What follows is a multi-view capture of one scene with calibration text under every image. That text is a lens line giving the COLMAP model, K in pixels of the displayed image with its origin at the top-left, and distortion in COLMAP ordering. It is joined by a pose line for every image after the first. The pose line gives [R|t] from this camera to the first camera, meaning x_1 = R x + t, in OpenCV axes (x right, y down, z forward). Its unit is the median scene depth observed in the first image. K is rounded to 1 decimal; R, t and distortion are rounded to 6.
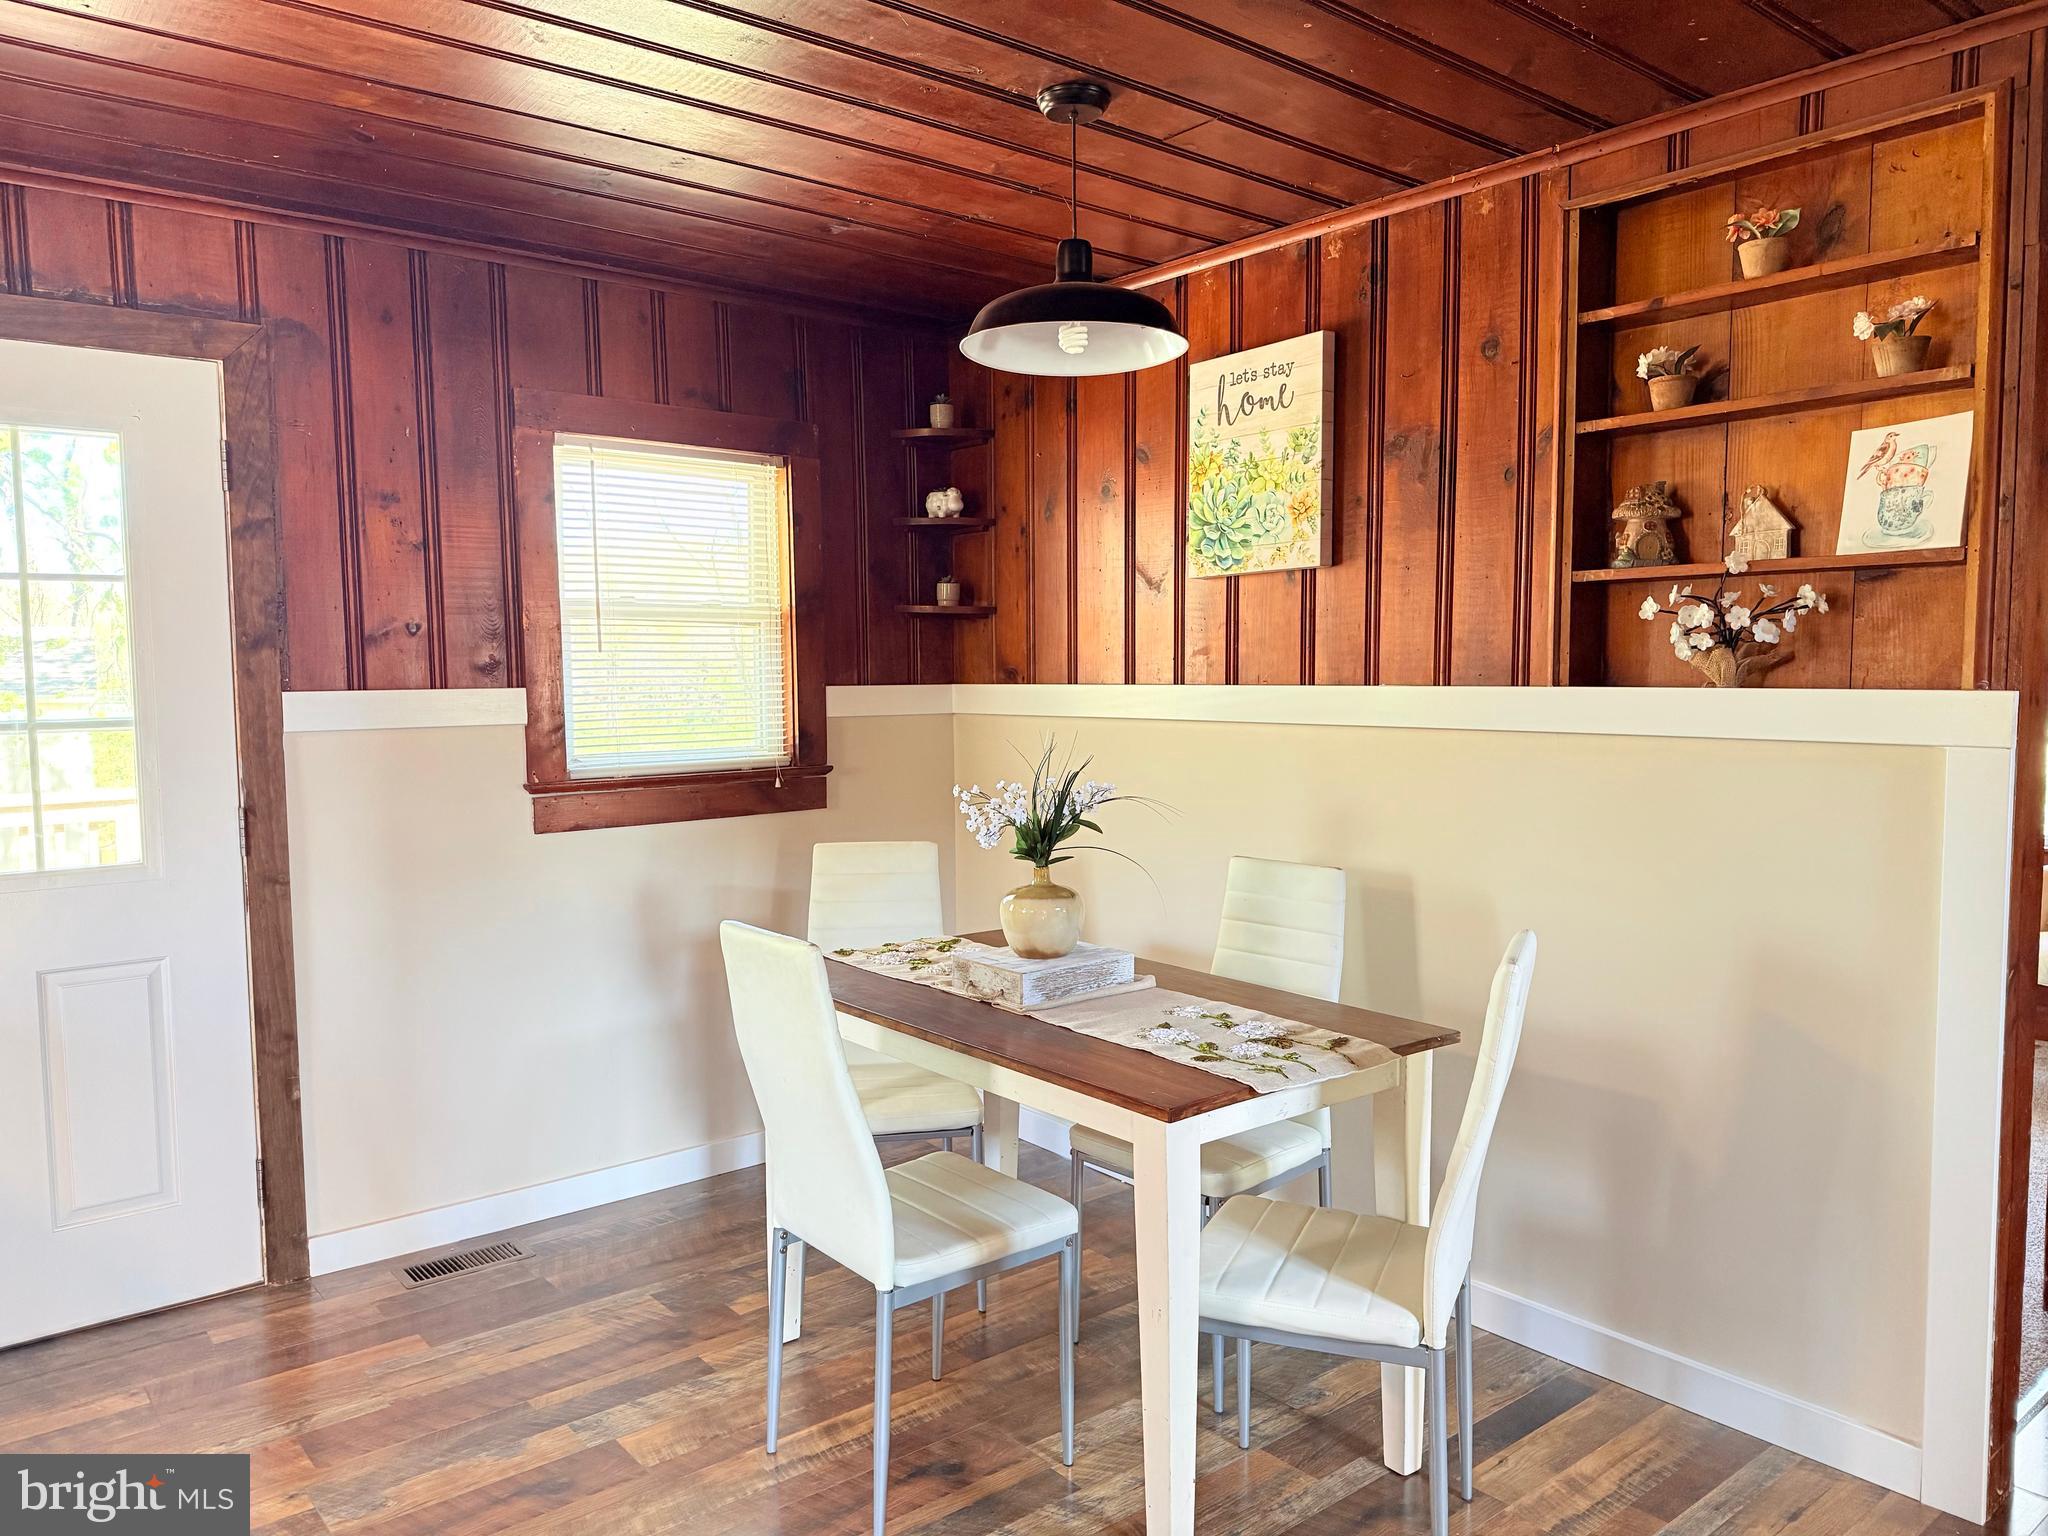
lens RADIAL K [[1436.4, 0, 1026.5], [0, 1436.4, 772.5], [0, 0, 1]] dist [0.101086, -0.123819]
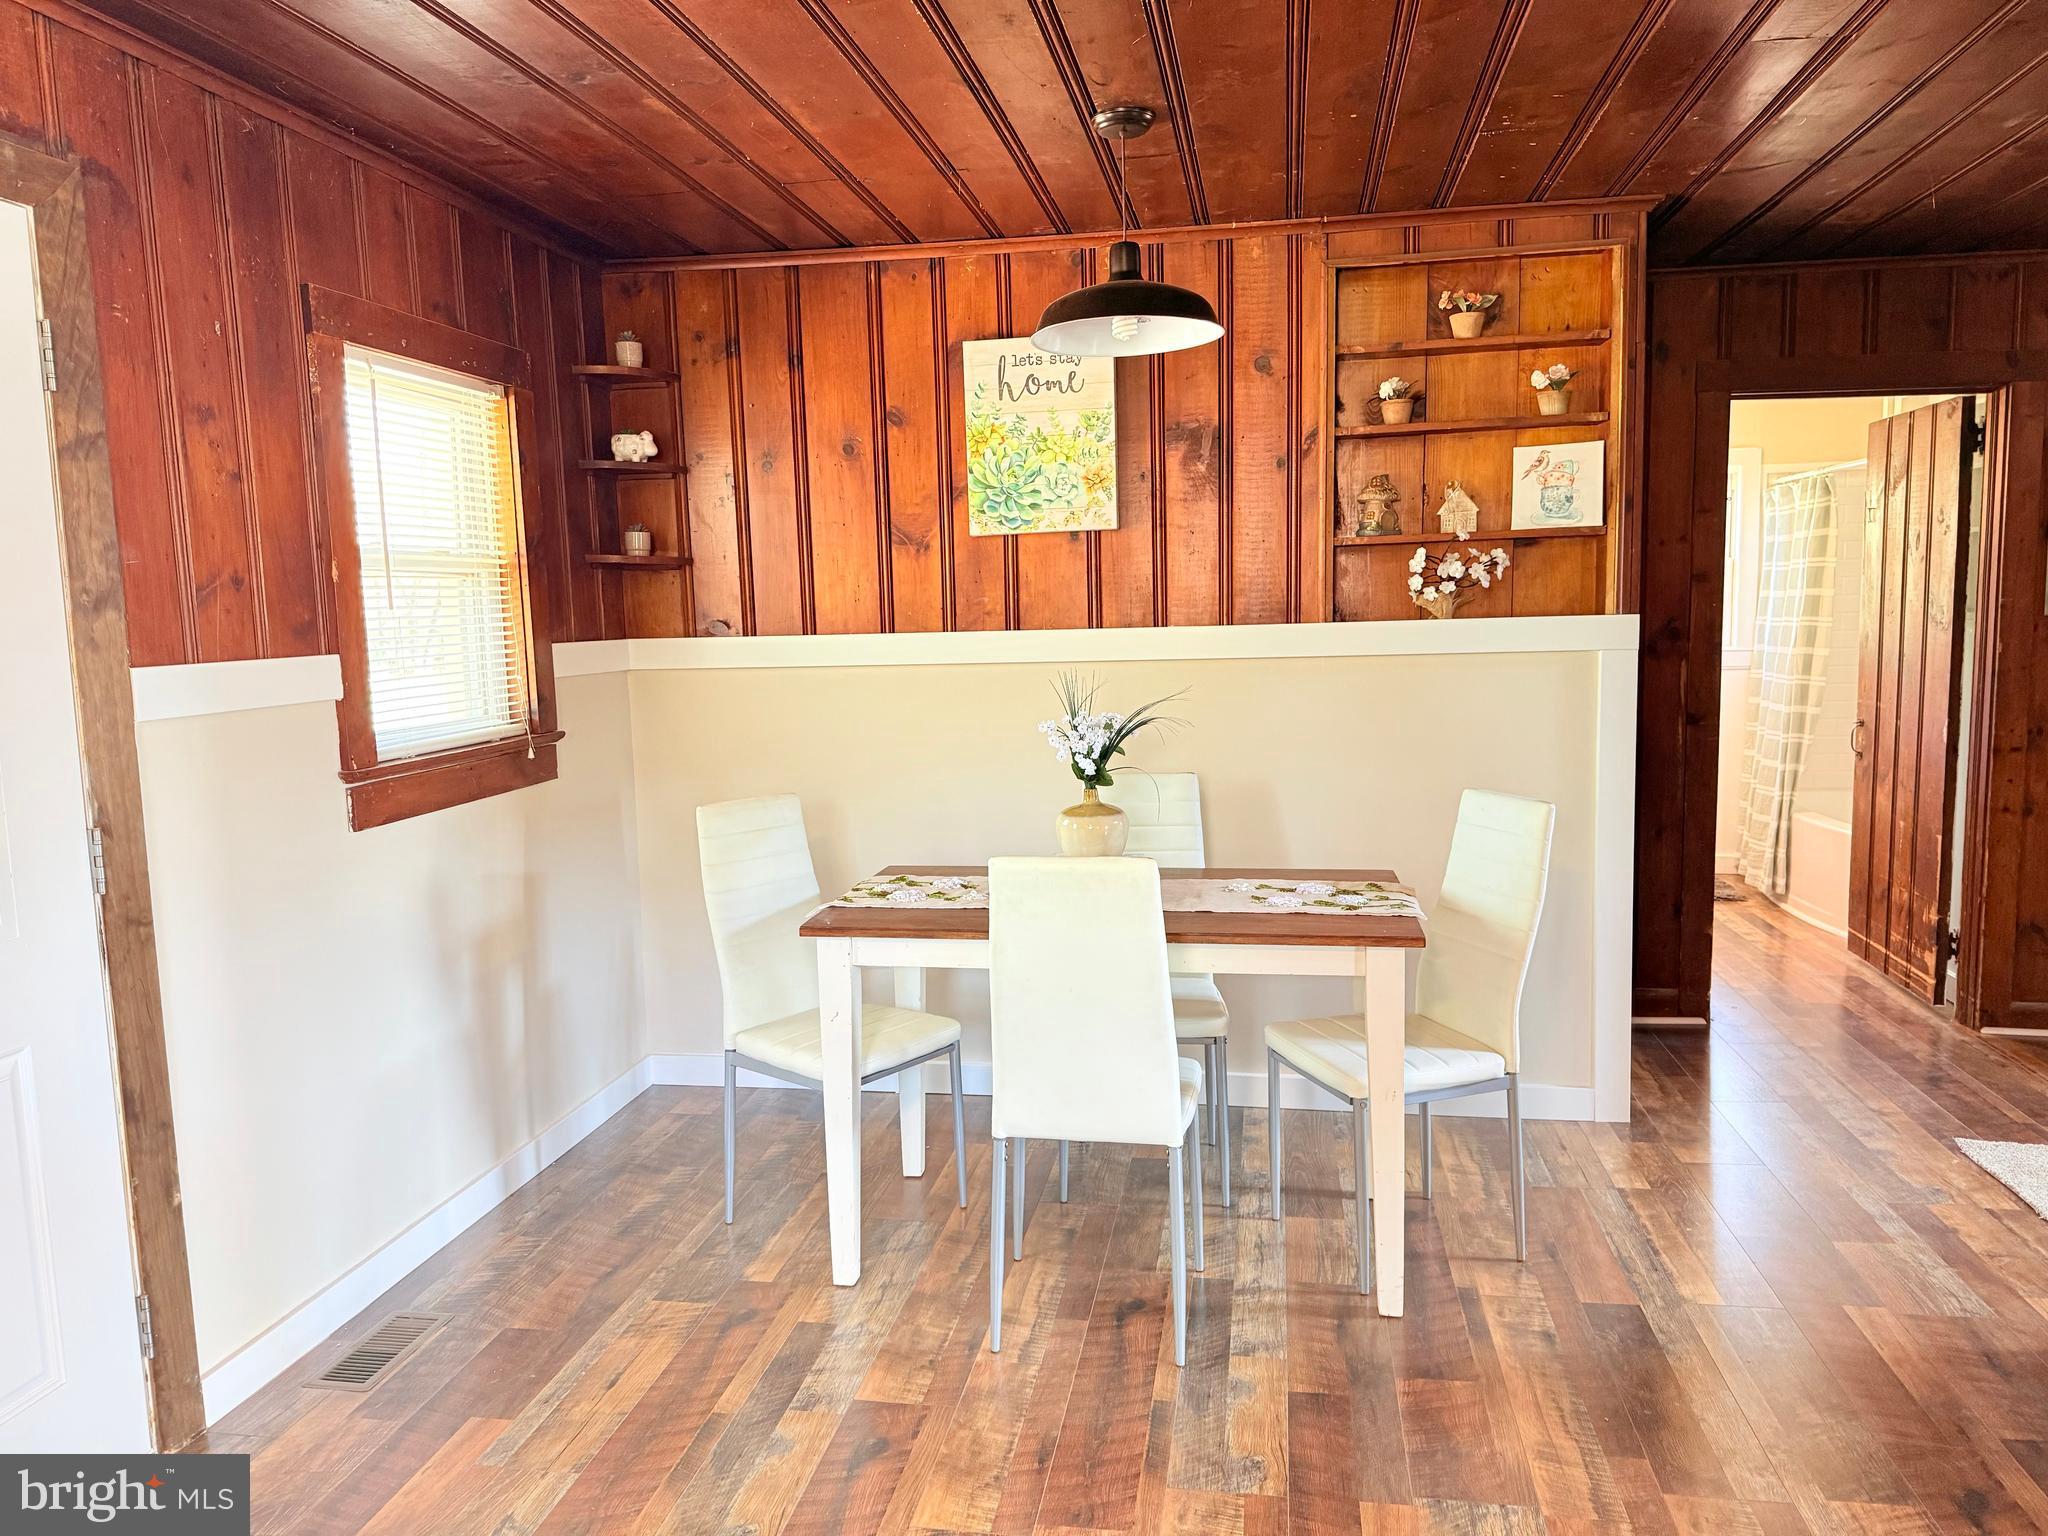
lens RADIAL K [[1431.5, 0, 1024.0], [0, 1431.5, 768.0], [0, 0, 1]] dist [0.124573, -0.123961]
pose [[0.761540, -0.087426, 0.642194, -0.636100], [0.068949, 0.996166, 0.053852, -0.013471], [-0.644440, 0.003268, 0.764648, 0.131963]]
